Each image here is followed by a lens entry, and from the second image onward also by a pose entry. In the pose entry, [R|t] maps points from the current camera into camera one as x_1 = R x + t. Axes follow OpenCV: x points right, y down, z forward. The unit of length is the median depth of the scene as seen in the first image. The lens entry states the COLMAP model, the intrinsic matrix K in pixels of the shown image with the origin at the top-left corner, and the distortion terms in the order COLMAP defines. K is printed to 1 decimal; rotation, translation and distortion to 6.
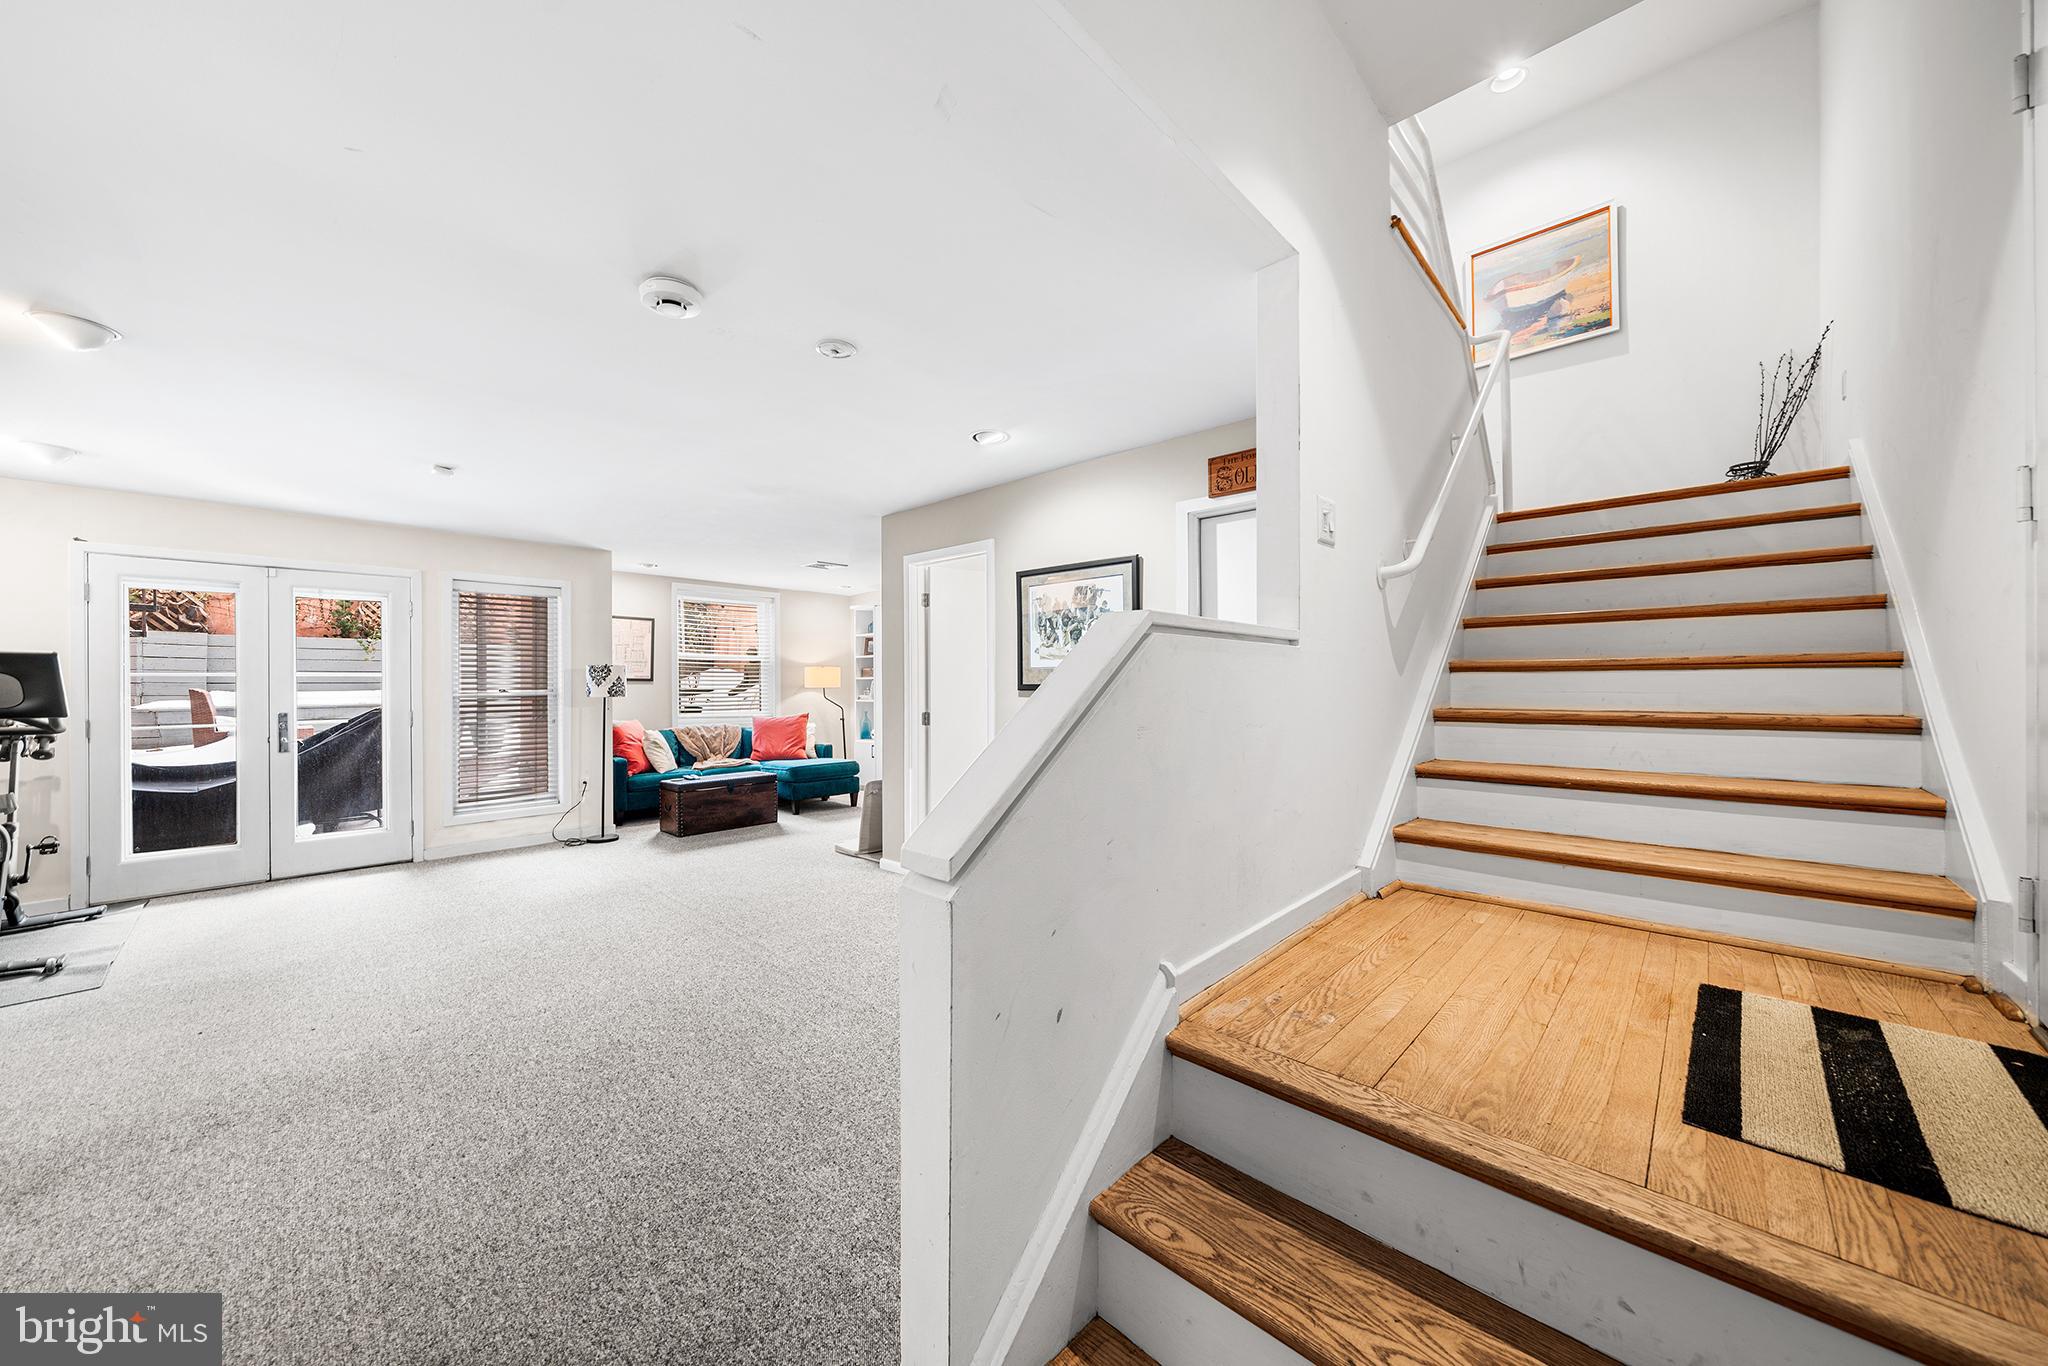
lens RADIAL K [[709.9, 0, 1024.0], [0, 709.9, 683.0], [0, 0, 1]] dist [0.000119, -0.000002]
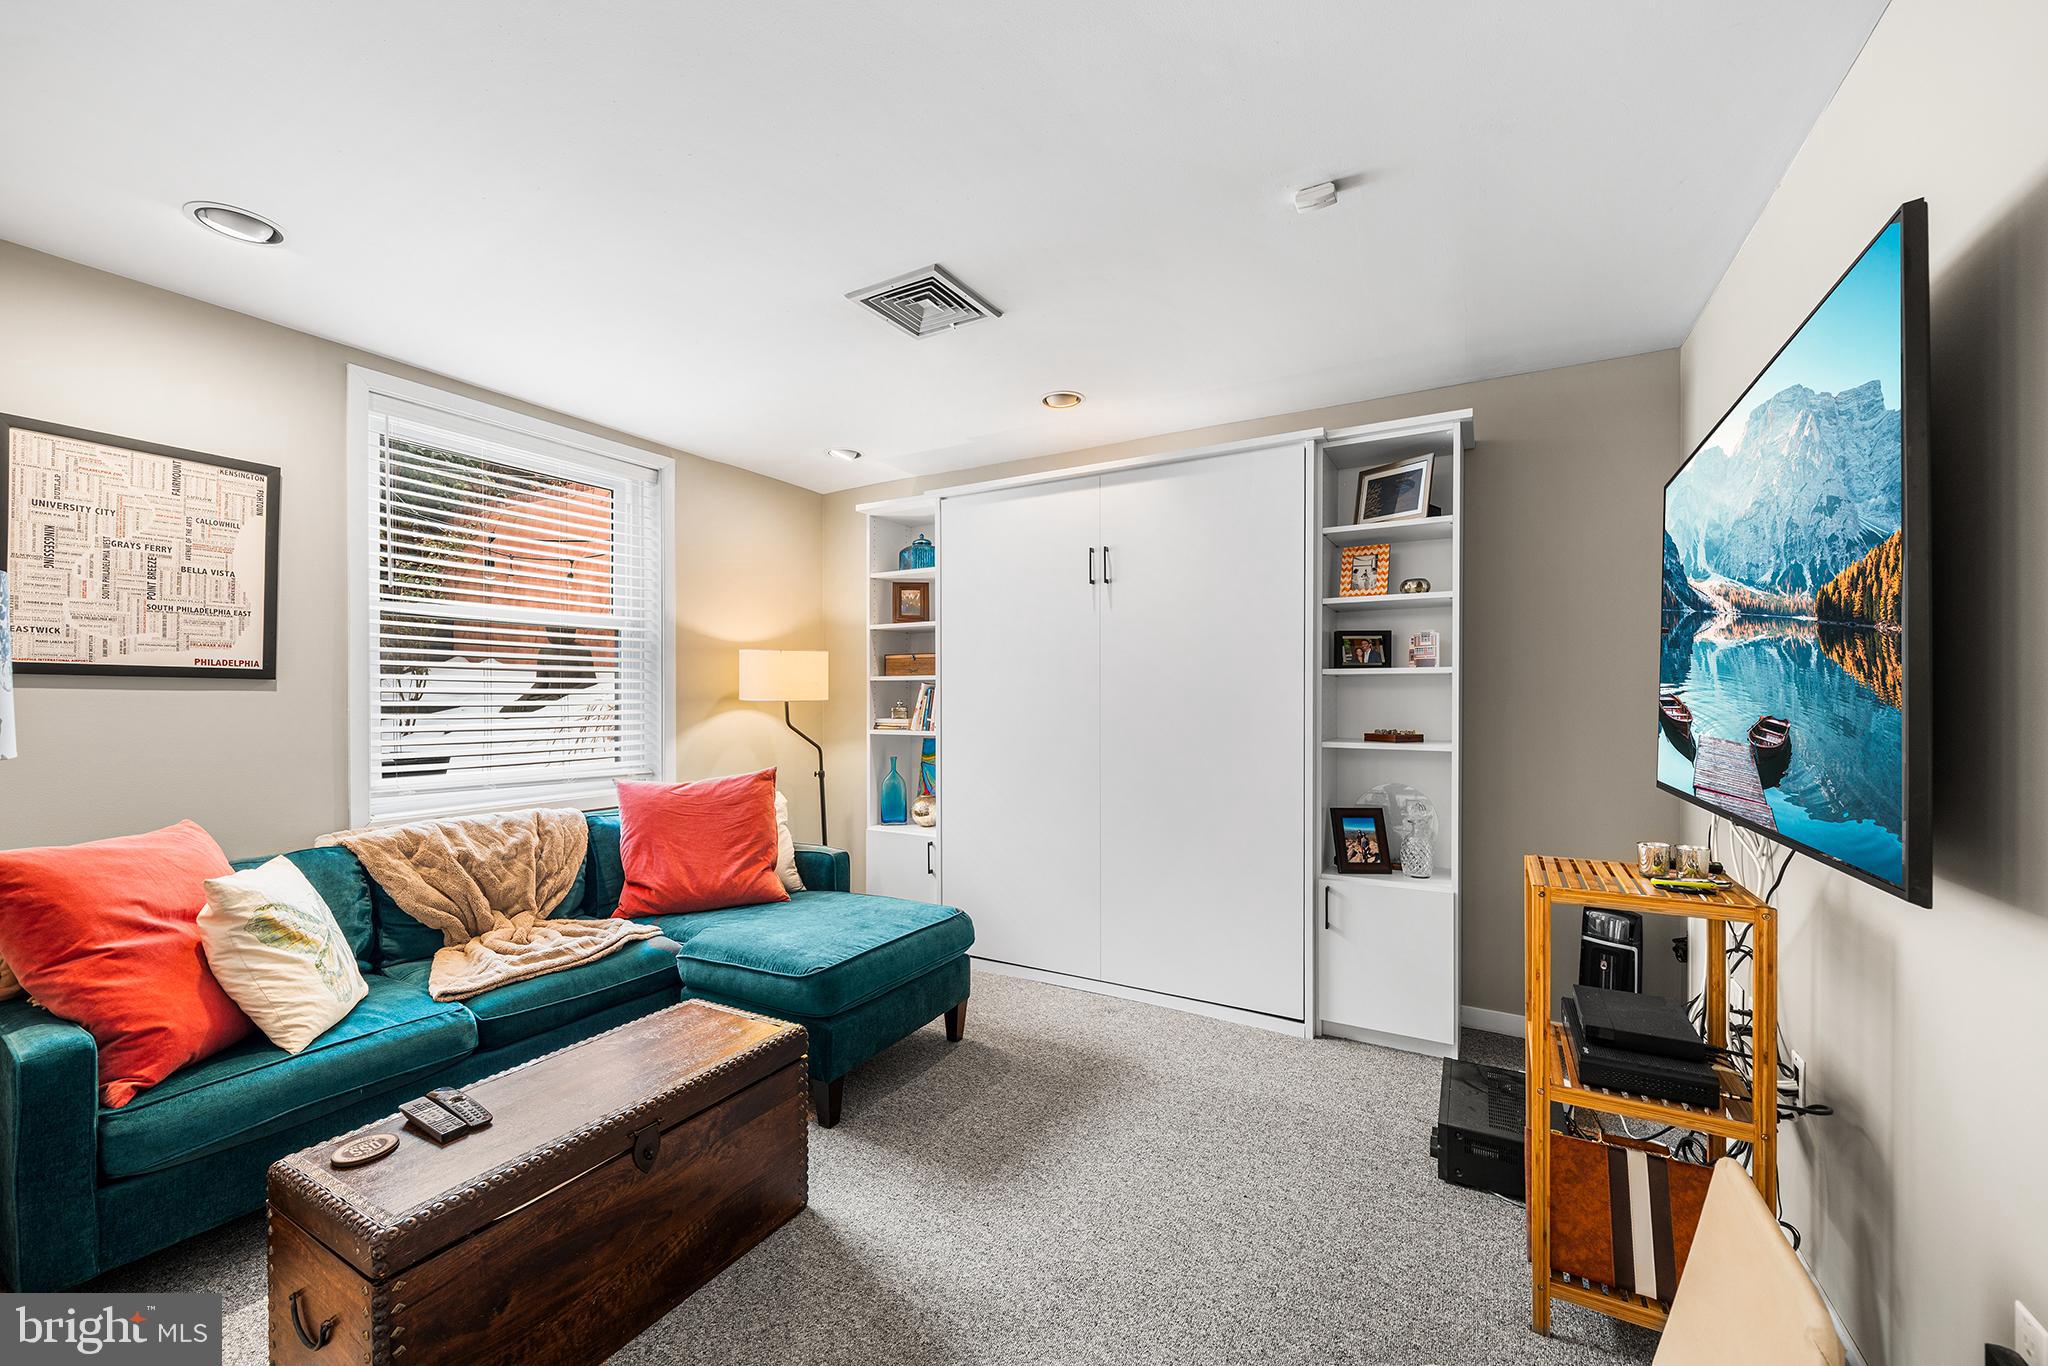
lens RADIAL K [[783.4, 0, 1024.0], [0, 783.4, 683.0], [0, 0, 1]] dist [-0.000741, -0.000025]
pose [[0.969728, 0.007411, 0.244074, -0.287698], [-0.004084, 0.999892, -0.014134, 0.002643], [-0.244152, 0.012709, 0.969654, 0.583723]]
